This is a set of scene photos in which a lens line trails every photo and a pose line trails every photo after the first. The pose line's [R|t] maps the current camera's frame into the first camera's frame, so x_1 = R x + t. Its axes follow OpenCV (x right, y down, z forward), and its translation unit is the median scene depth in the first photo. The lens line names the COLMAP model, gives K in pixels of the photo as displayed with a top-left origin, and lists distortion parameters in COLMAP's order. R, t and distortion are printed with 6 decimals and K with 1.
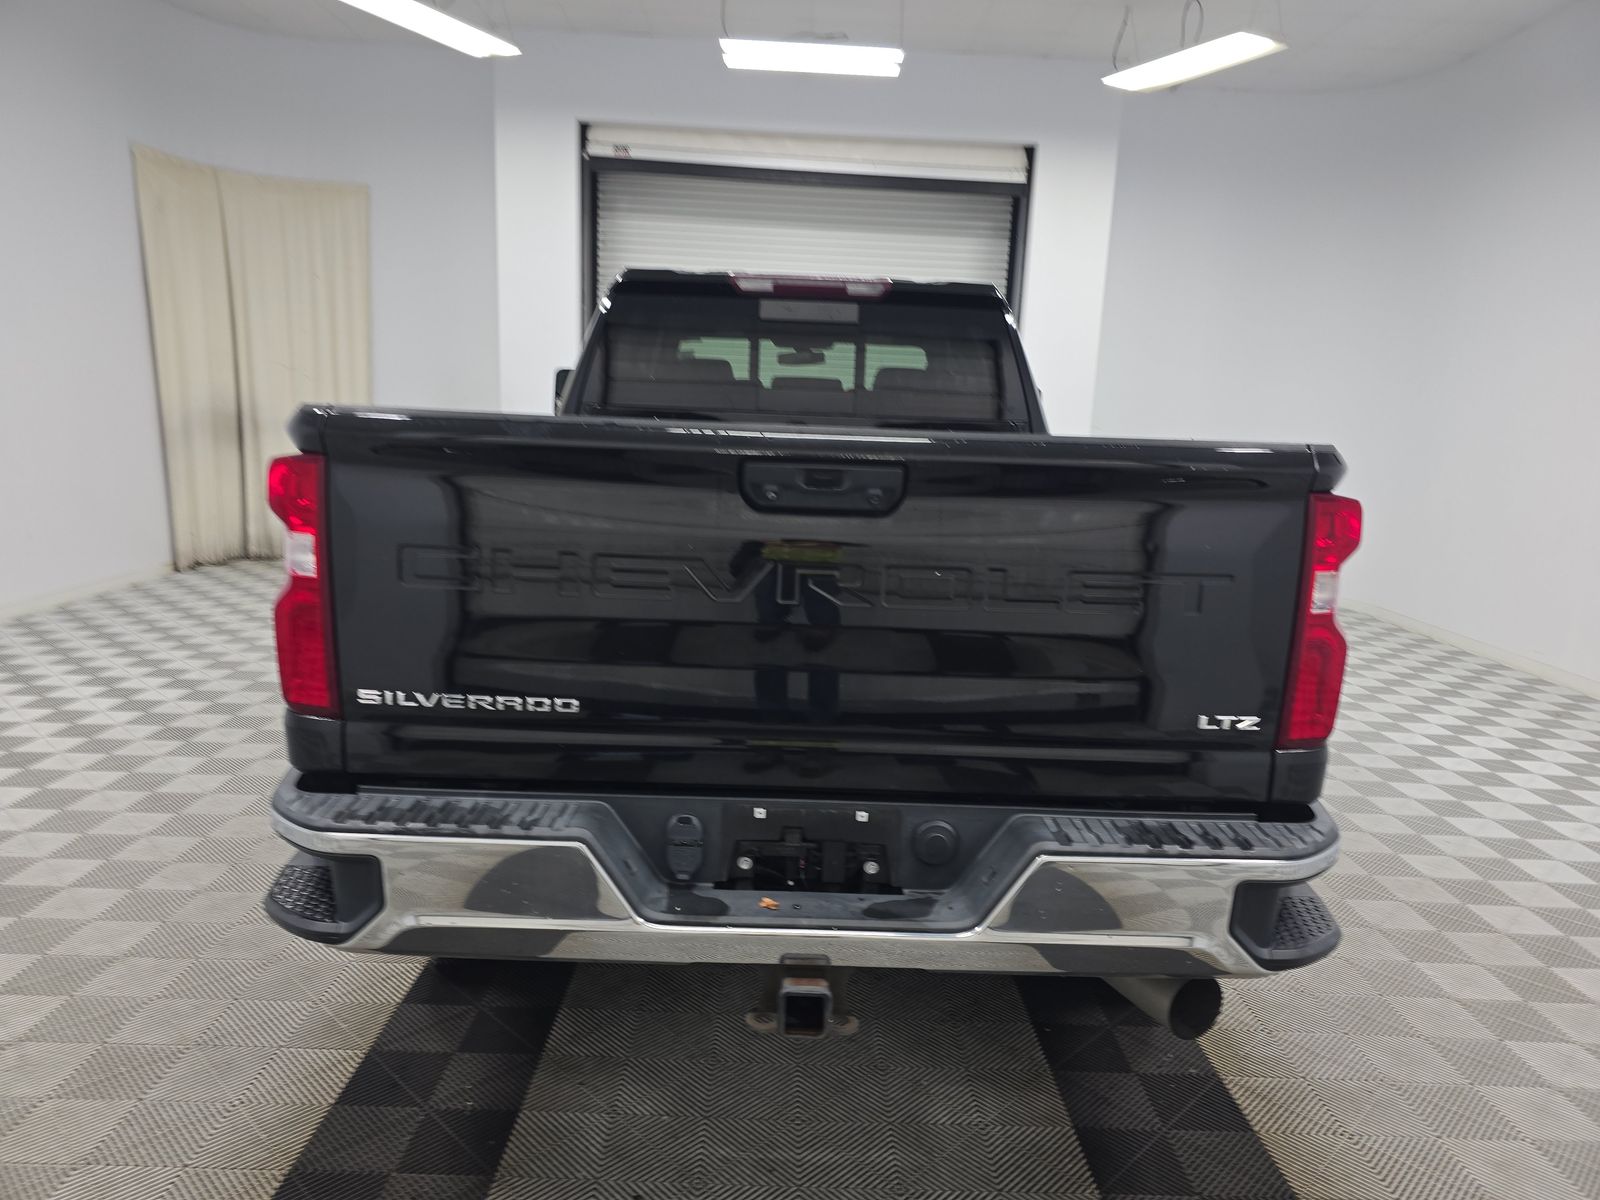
lens RADIAL K [[1064.7, 0, 800.3], [0, 1064.7, 601.9], [0, 0, 1]] dist [0.052778, -0.028035]
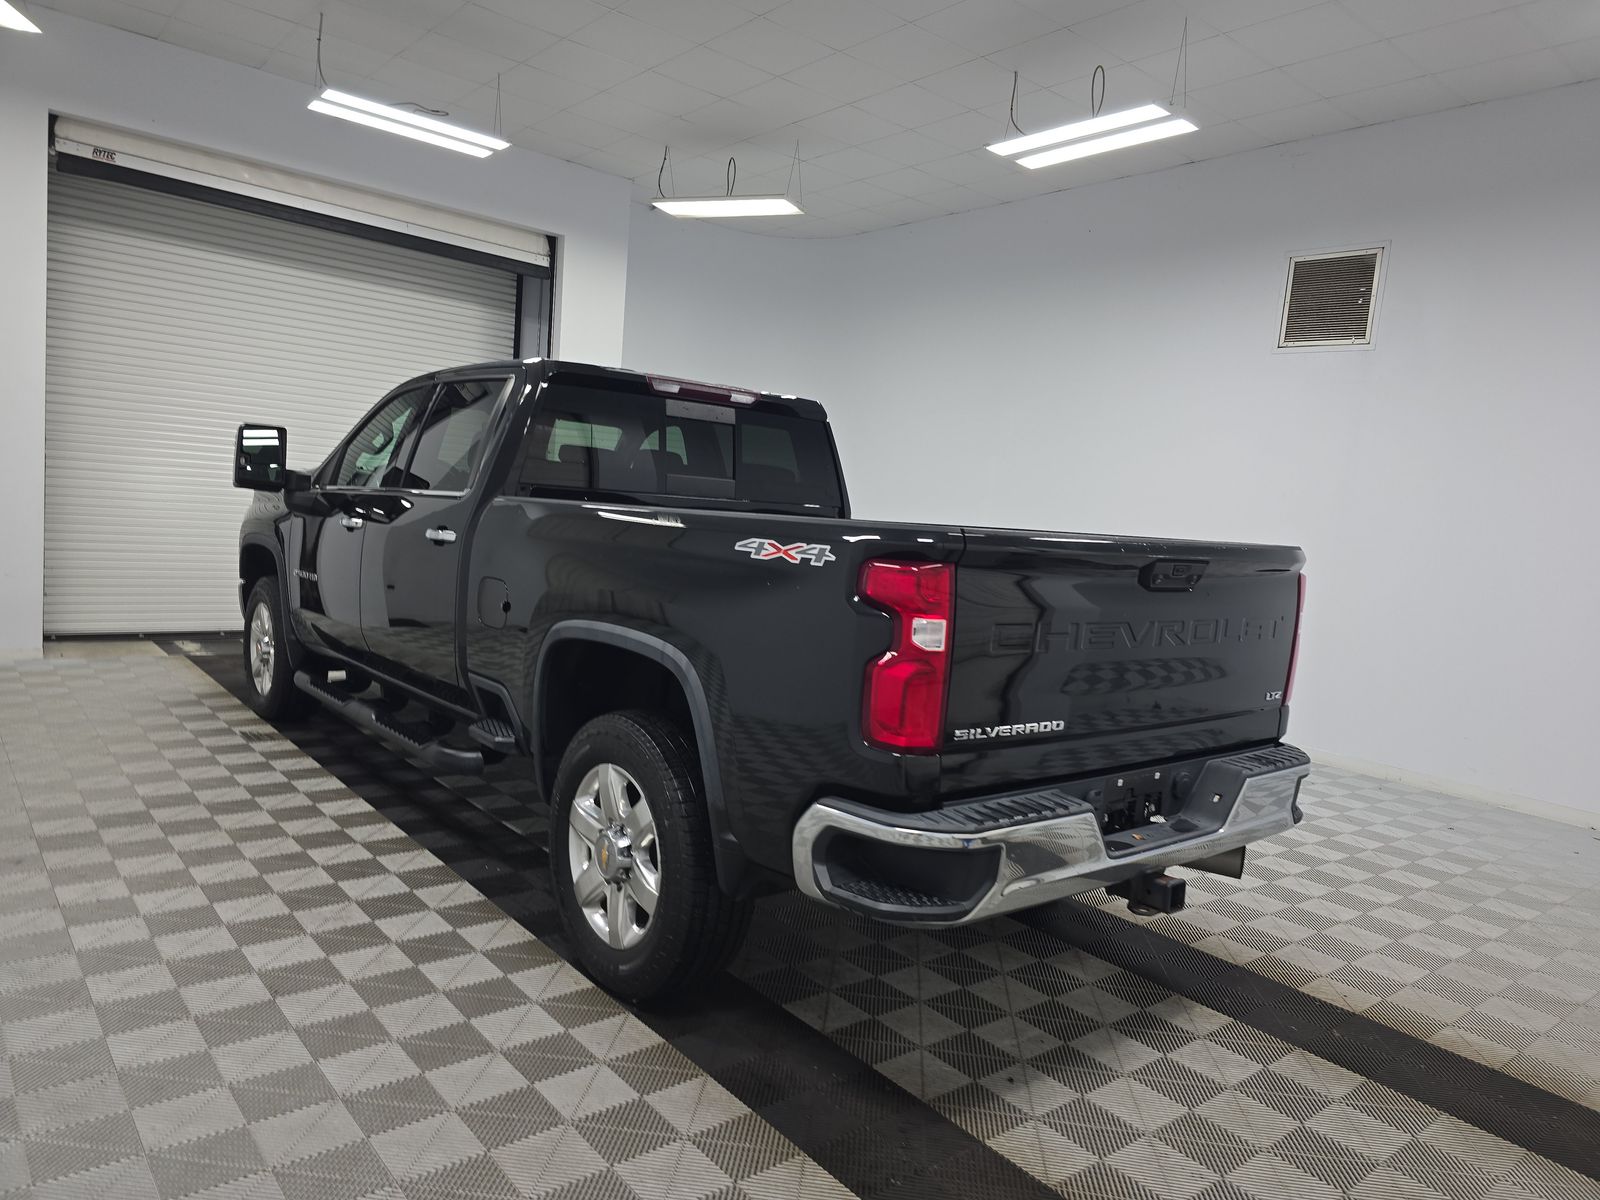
lens RADIAL K [[1064.7, 0, 804.8], [0, 1064.7, 600.3], [0, 0, 1]] dist [0.052778, -0.028035]
pose [[0.788366, -0.039899, 0.613911, -0.636190], [0.067625, 0.997468, -0.022016, -0.030872], [-0.611478, 0.058872, 0.789068, 0.012844]]
